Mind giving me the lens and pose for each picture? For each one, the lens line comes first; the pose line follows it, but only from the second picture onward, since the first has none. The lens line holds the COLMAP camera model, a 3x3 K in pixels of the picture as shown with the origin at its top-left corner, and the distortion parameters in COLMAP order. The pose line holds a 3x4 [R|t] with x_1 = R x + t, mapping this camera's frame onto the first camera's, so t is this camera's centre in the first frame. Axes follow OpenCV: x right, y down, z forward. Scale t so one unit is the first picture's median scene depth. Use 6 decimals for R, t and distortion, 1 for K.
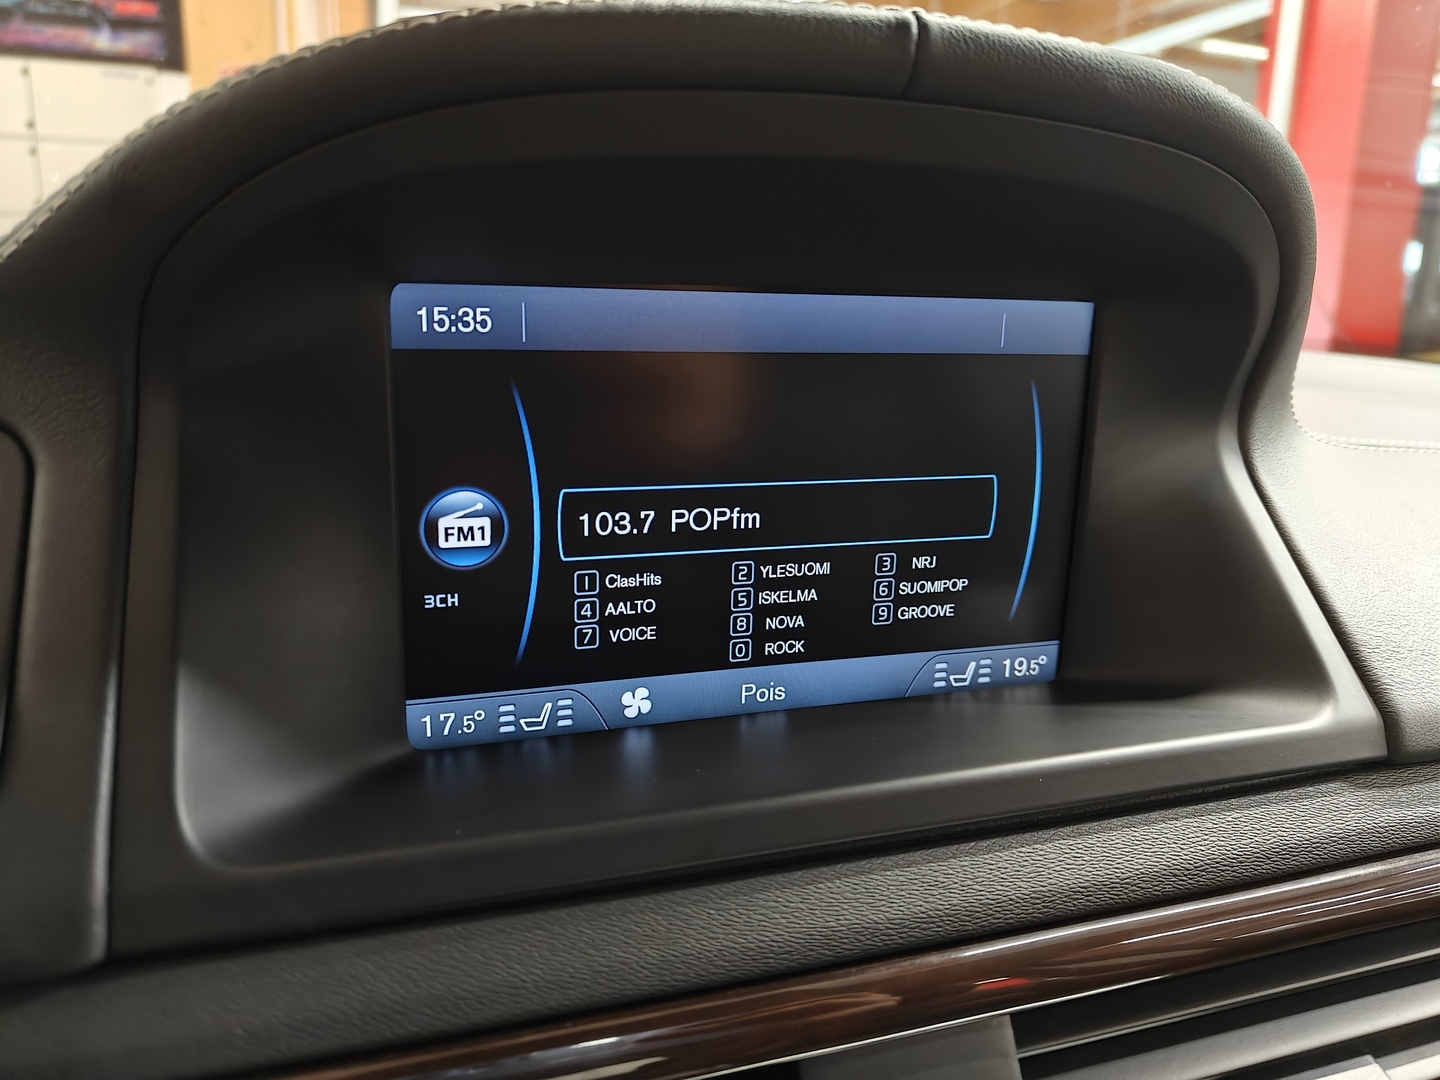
lens RADIAL K [[1017.7, 0, 725.8], [0, 1017.7, 542.2], [0, 0, 1]] dist [-0.008071, -0.000921]
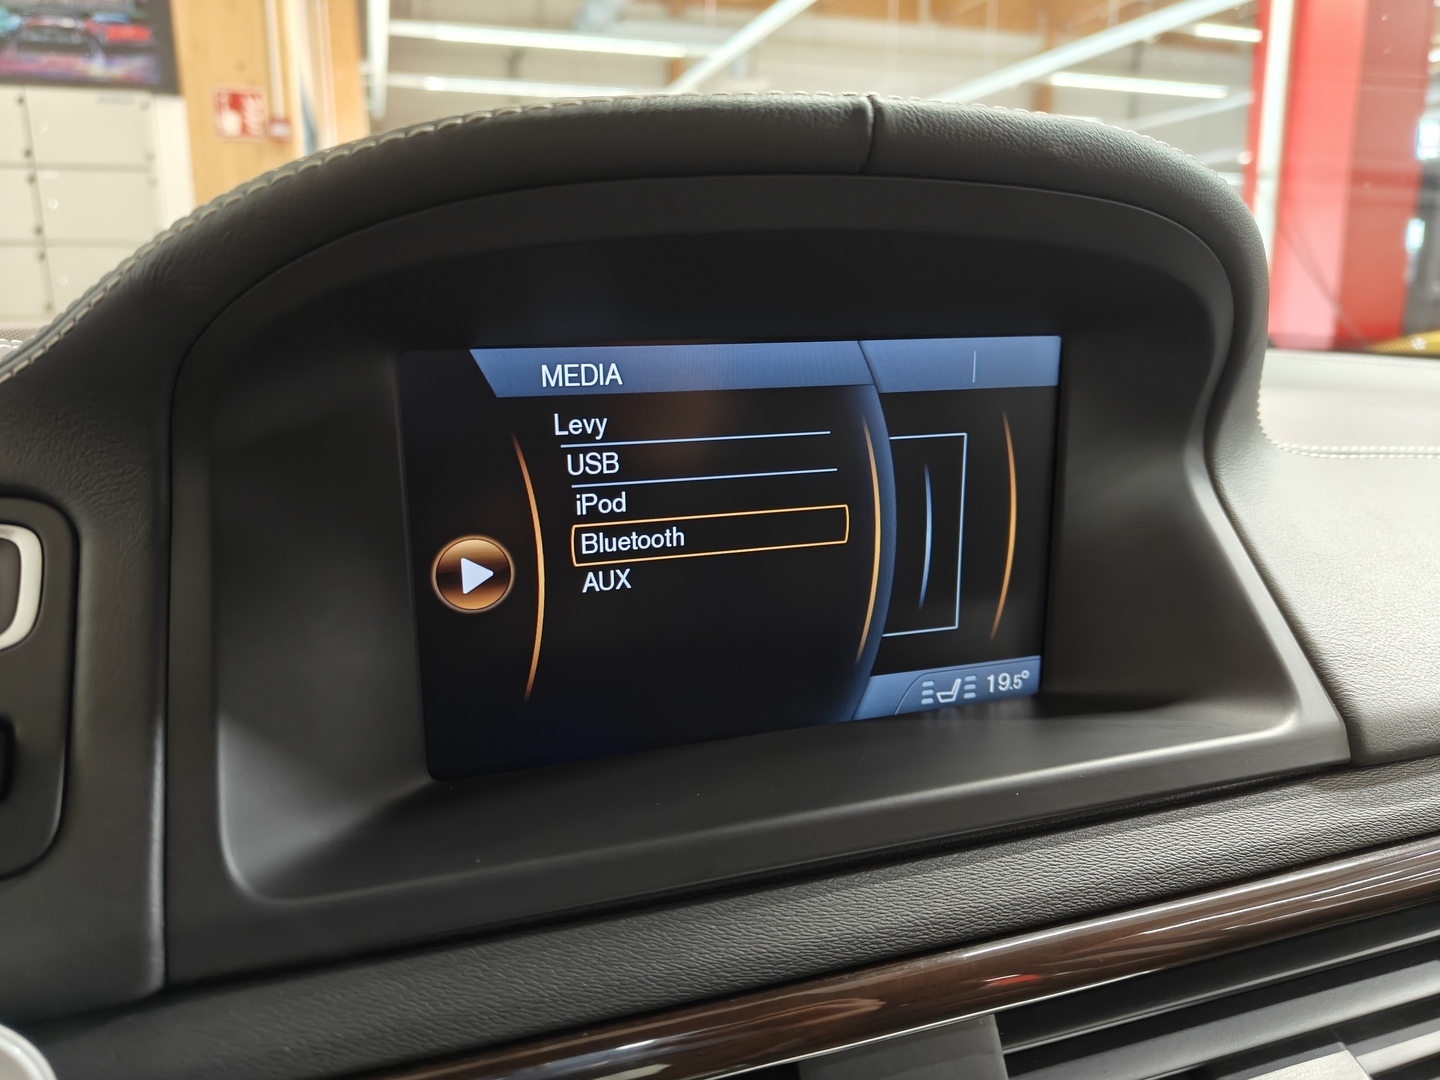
lens RADIAL K [[1020.9, 0, 721.4], [0, 1020.9, 542.9], [0, 0, 1]] dist [-0.009175, 0.002505]
pose [[0.999406, -0.032705, -0.010886, 0.016229], [0.032703, 0.999465, -0.000388, -0.036126], [0.010893, 0.000032, 0.999941, -0.070156]]
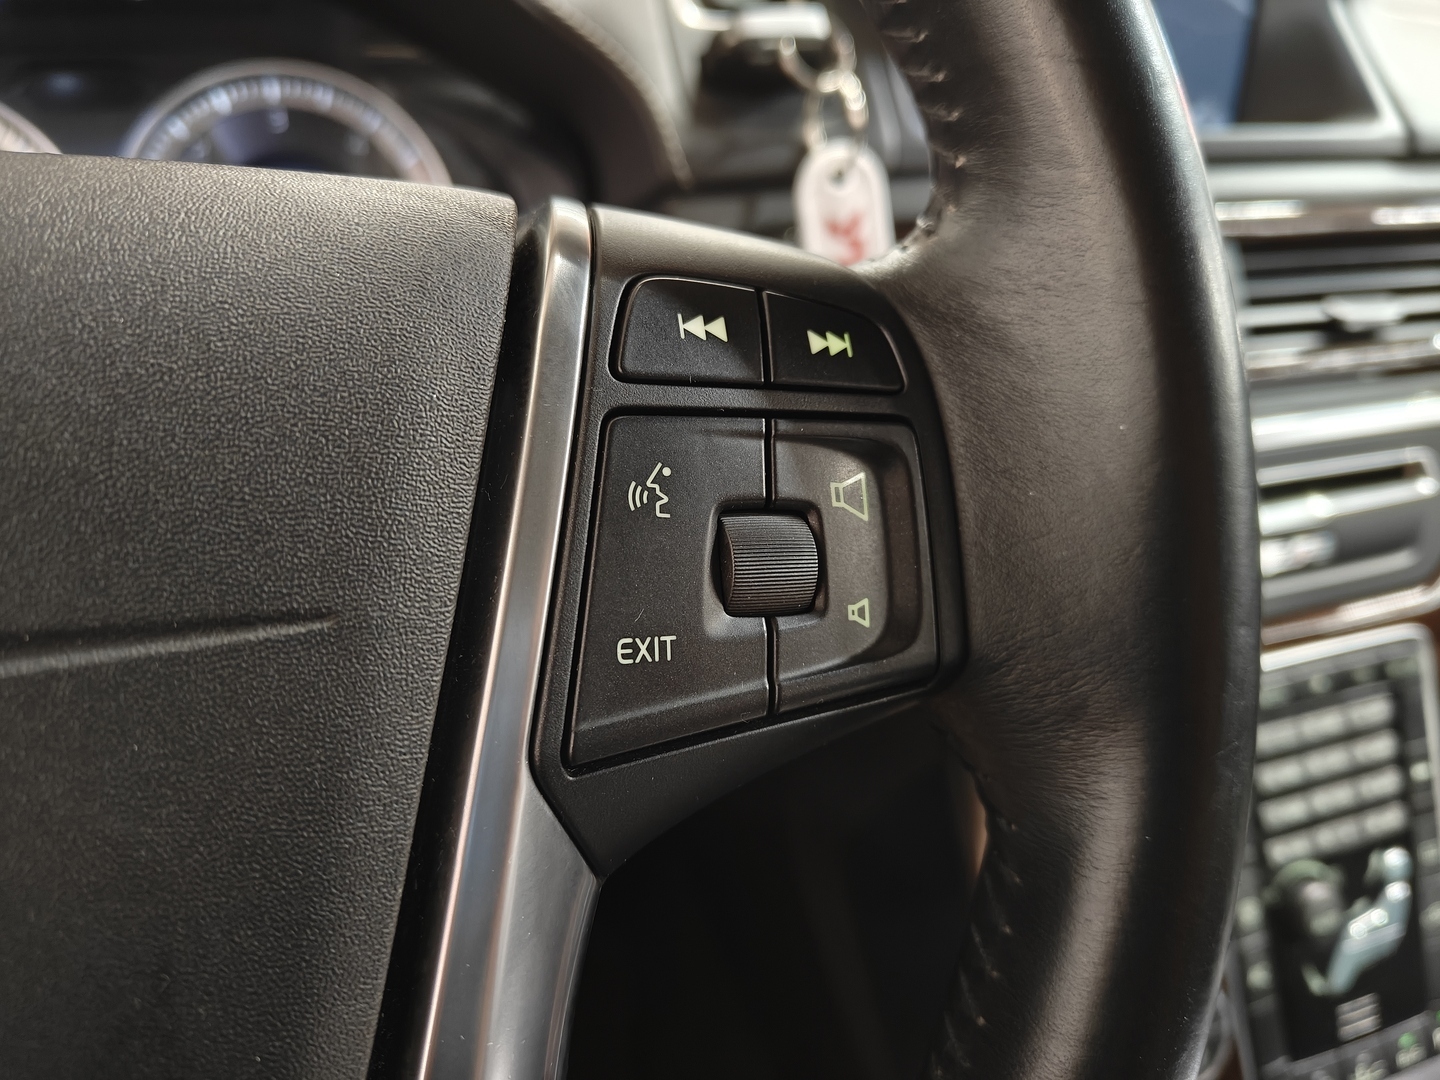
lens RADIAL K [[1073.5, 0, 720.0], [0, 1073.5, 540.0], [0, 0, 1]] dist [-0.046037, 0.002343]
pose [[0.999721, -0.022574, -0.006982, -0.698829], [0.023563, 0.974471, 0.223274, 0.471219], [0.001763, -0.223376, 0.974731, -1.180685]]
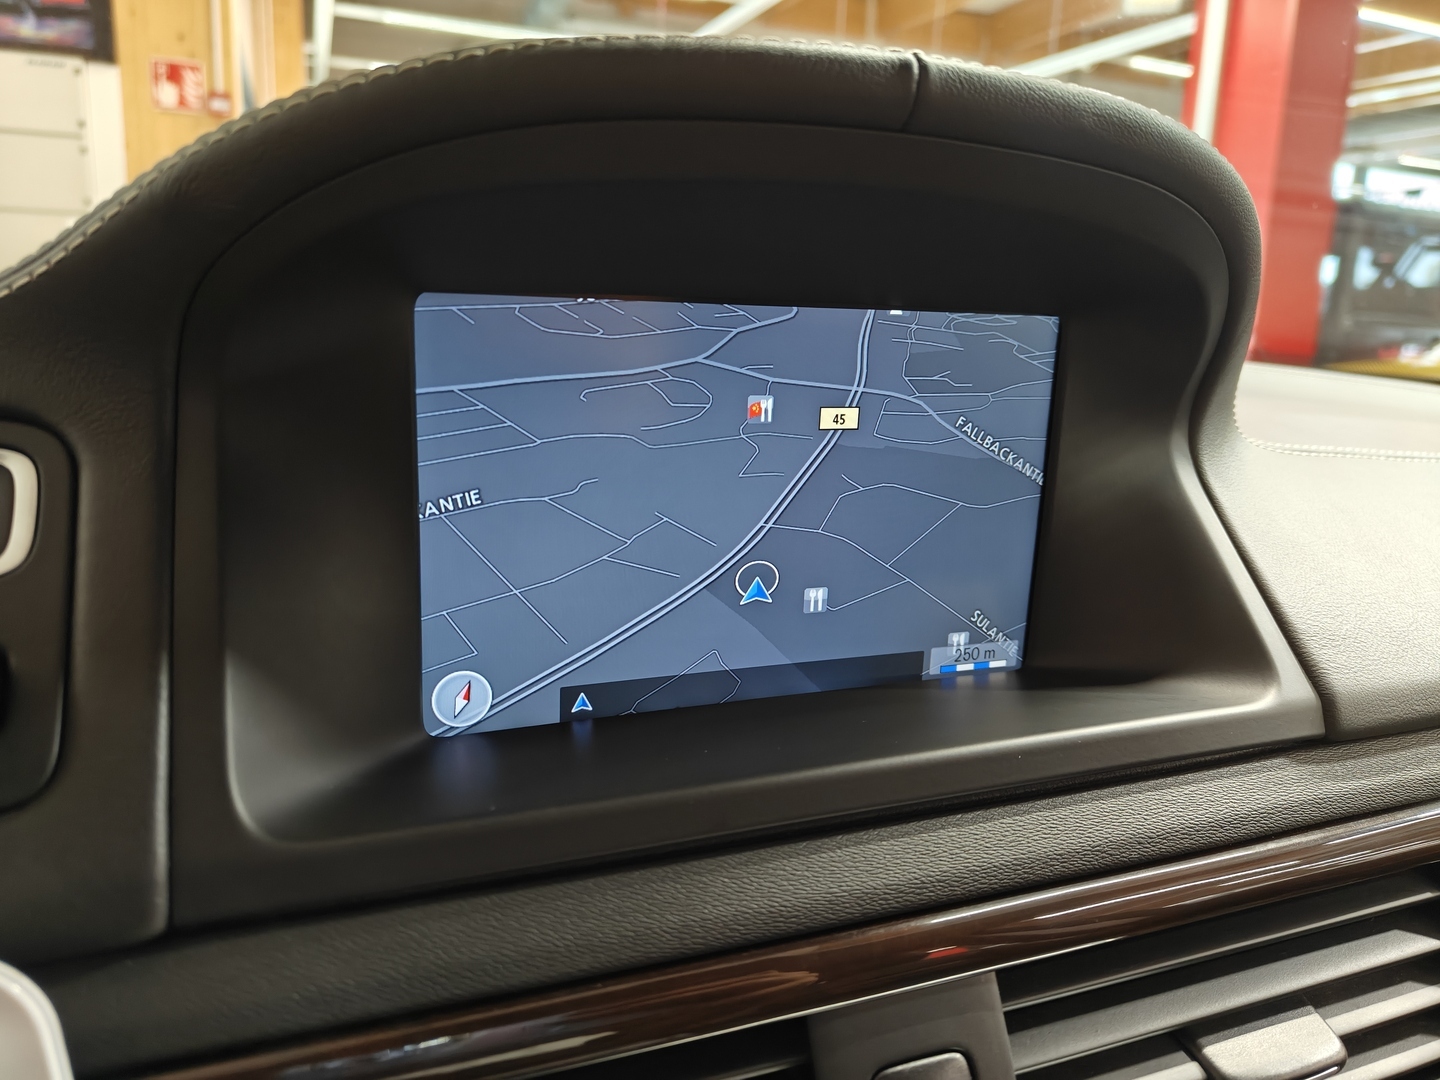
lens RADIAL K [[1009.9, 0, 720.3], [0, 1009.9, 542.8], [0, 0, 1]] dist [-0.001552, -0.003967]
pose [[0.998487, 0.000191, 0.054982, -0.063203], [-0.000153, 1.000000, -0.000709, 0.004750], [-0.054982, 0.000699, 0.998487, -0.056768]]
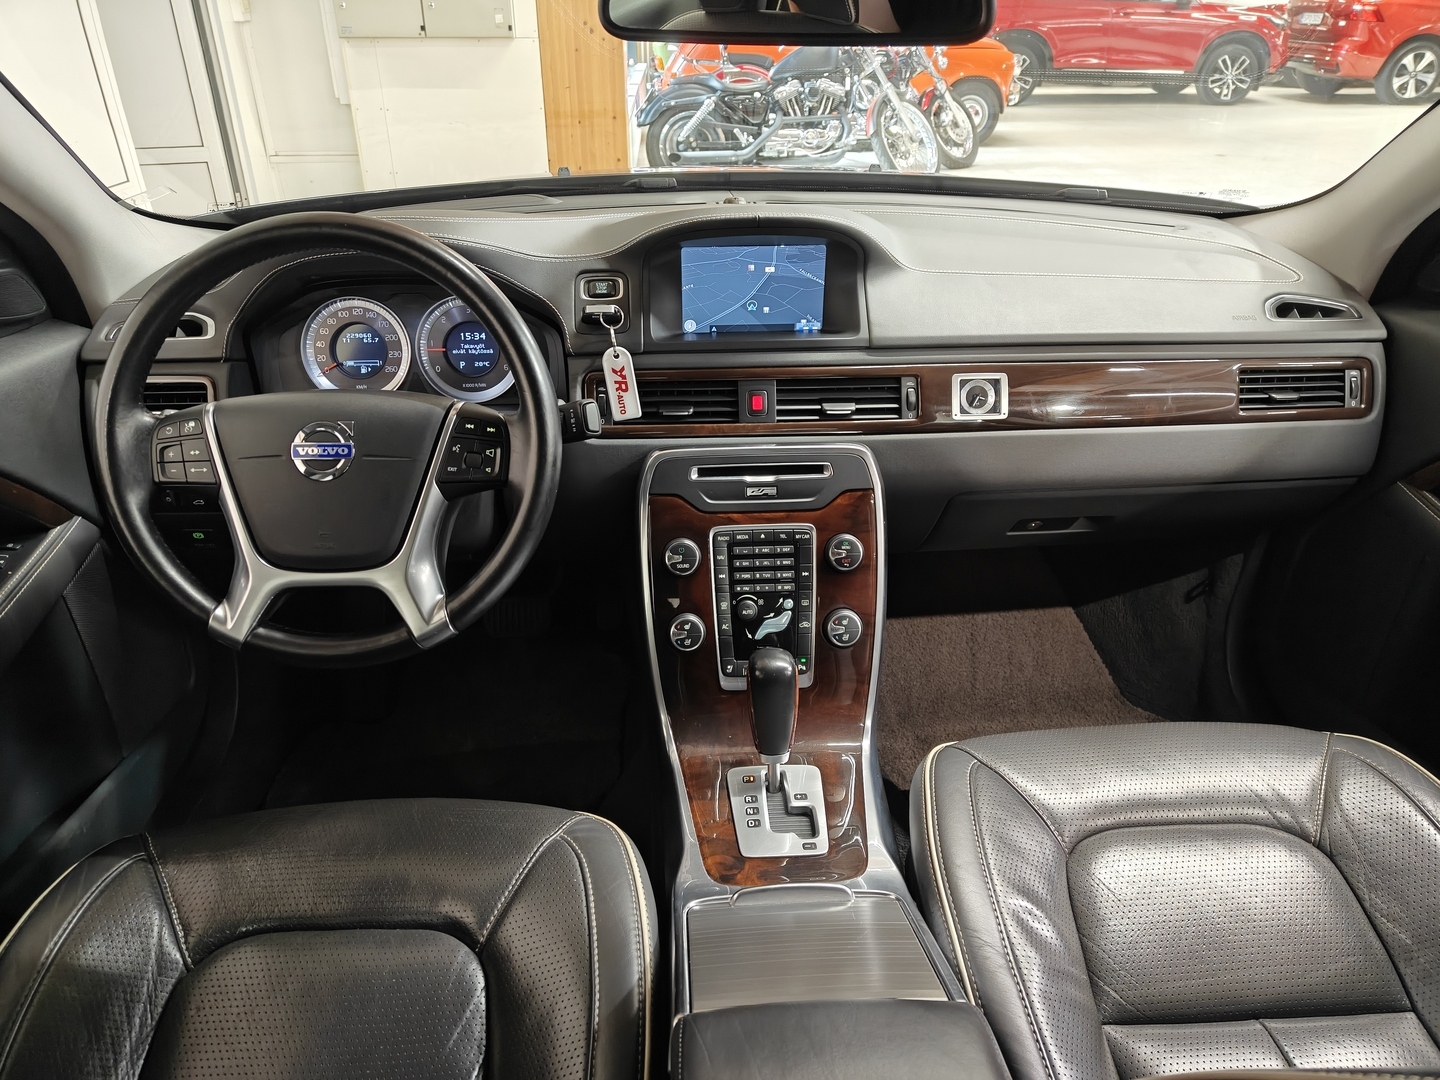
lens RADIAL K [[997.6, 0, 725.7], [0, 997.6, 537.6], [0, 0, 1]] dist [-0.000542, -0.002405]
pose [[0.961971, 0.106322, -0.251608, 1.356398], [-0.033001, 0.959626, 0.279336, -0.240156], [0.271149, -0.260410, 0.926642, -4.135287]]
